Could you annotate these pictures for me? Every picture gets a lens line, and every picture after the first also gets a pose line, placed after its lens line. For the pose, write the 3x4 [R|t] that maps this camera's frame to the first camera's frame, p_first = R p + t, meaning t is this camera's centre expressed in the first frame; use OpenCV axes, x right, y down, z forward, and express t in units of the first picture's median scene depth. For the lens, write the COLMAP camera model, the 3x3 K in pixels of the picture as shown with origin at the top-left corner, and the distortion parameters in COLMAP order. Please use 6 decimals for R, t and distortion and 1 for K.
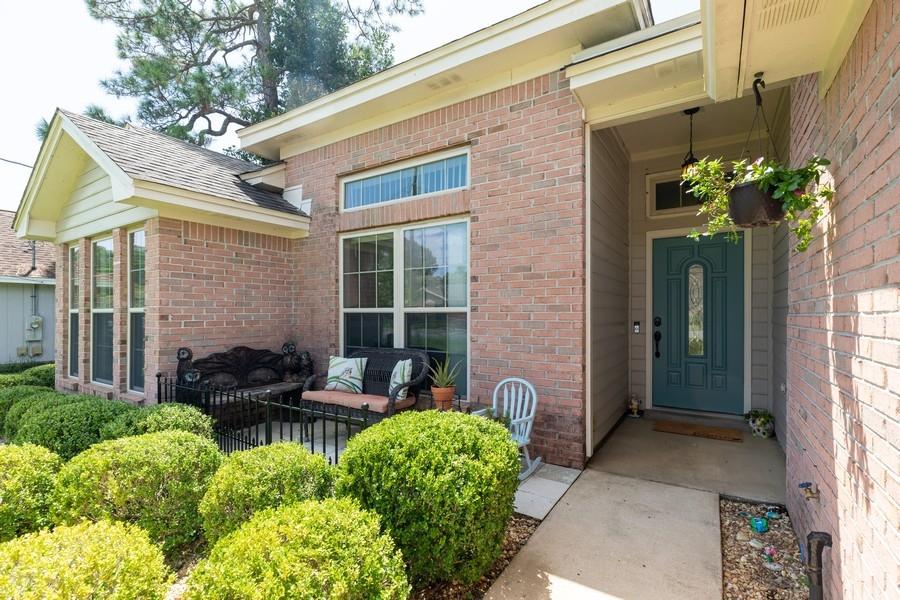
lens RADIAL K [[413.9, 0, 448.1], [0, 413.9, 314.3], [0, 0, 1]] dist [0.002089, 0.000092]
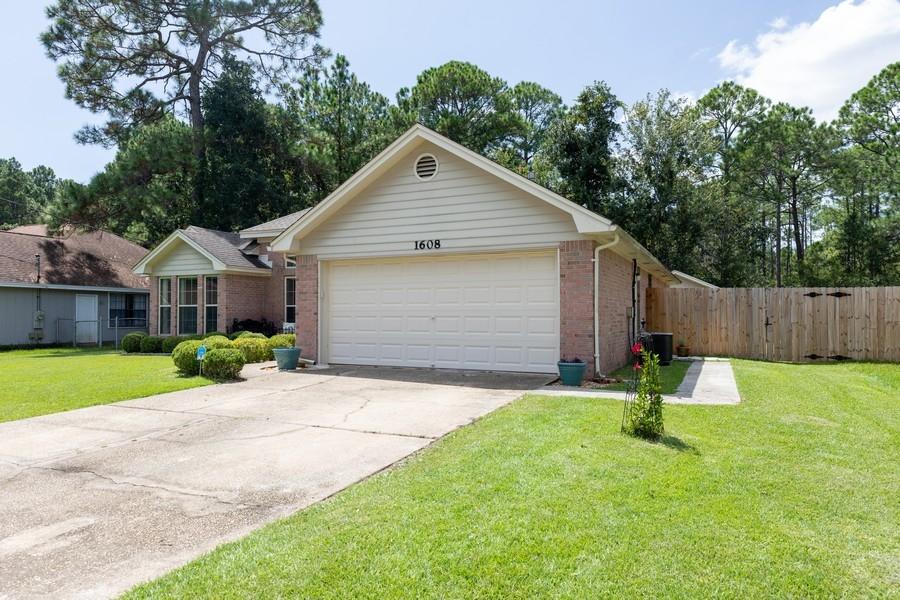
lens RADIAL K [[596.0, 0, 437.8], [0, 596.0, 316.0], [0, 0, 1]] dist [0.007402, -0.001487]
pose [[0.993192, -0.000434, 0.116486, 0.266626], [0.000418, 1.000000, 0.000163, 0.056360], [-0.116486, -0.000114, 0.993192, -2.963967]]
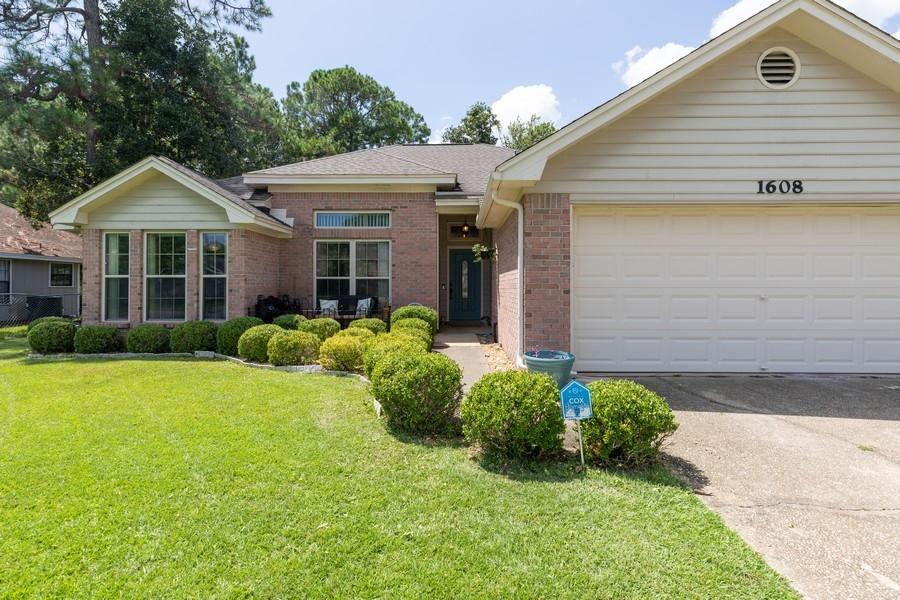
lens RADIAL K [[413.9, 0, 449.3], [0, 413.9, 286.4], [0, 0, 1]] dist [0.002089, 0.000092]
pose [[0.846998, -0.001366, 0.531594, -0.805881], [0.000491, 0.999998, 0.001788, 0.030260], [-0.531595, -0.001253, 0.846998, -1.060480]]
